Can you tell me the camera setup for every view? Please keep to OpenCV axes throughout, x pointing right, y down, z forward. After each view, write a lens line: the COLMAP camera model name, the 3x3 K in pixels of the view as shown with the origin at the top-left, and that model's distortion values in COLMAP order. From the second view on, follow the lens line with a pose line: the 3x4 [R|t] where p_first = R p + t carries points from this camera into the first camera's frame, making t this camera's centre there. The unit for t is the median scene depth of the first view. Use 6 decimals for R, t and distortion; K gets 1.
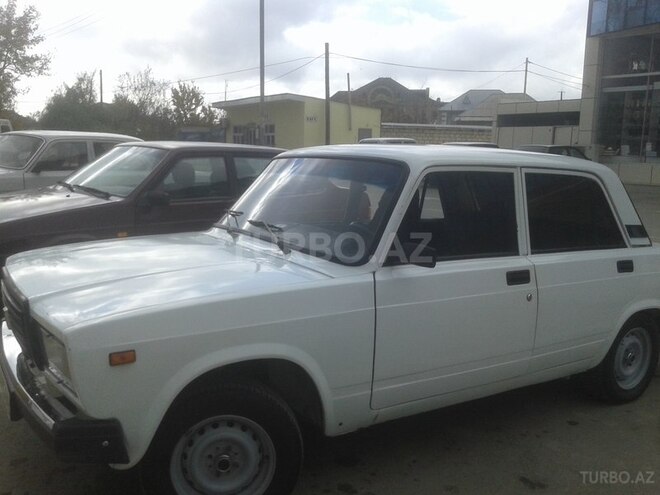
lens RADIAL K [[632.9, 0, 325.3], [0, 632.9, 248.2], [0, 0, 1]] dist [0.089711, -0.191938]
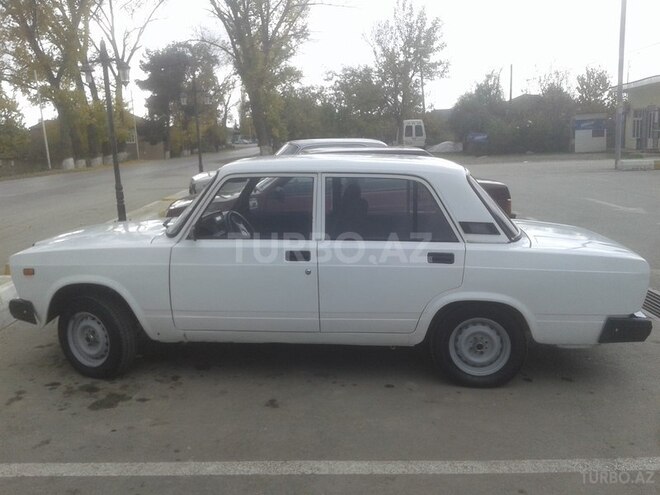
lens RADIAL K [[632.9, 0, 325.3], [0, 632.9, 248.2], [0, 0, 1]] dist [0.089711, -0.191938]
pose [[0.774000, 0.065785, -0.629759, 0.986143], [-0.054660, 0.997817, 0.037053, -0.018992], [0.630822, 0.005744, 0.775906, 0.003044]]
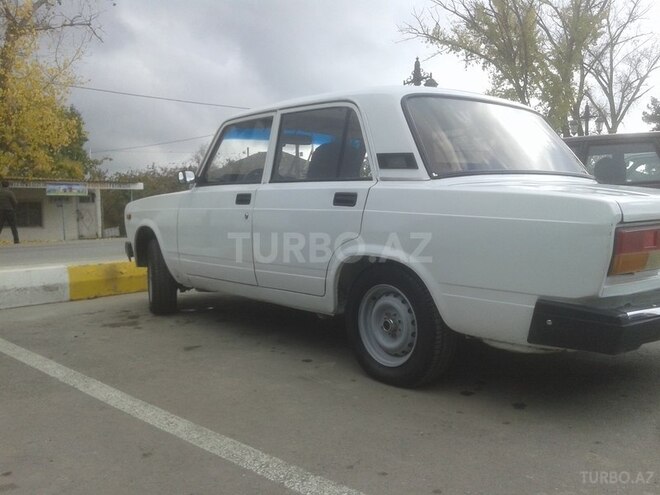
lens RADIAL K [[632.9, 0, 325.3], [0, 632.9, 248.2], [0, 0, 1]] dist [0.089711, -0.191938]
pose [[0.095329, 0.030245, -0.994986, 1.293918], [-0.139258, 0.990114, 0.016755, 0.081644], [0.985657, 0.136963, 0.098599, 0.872709]]
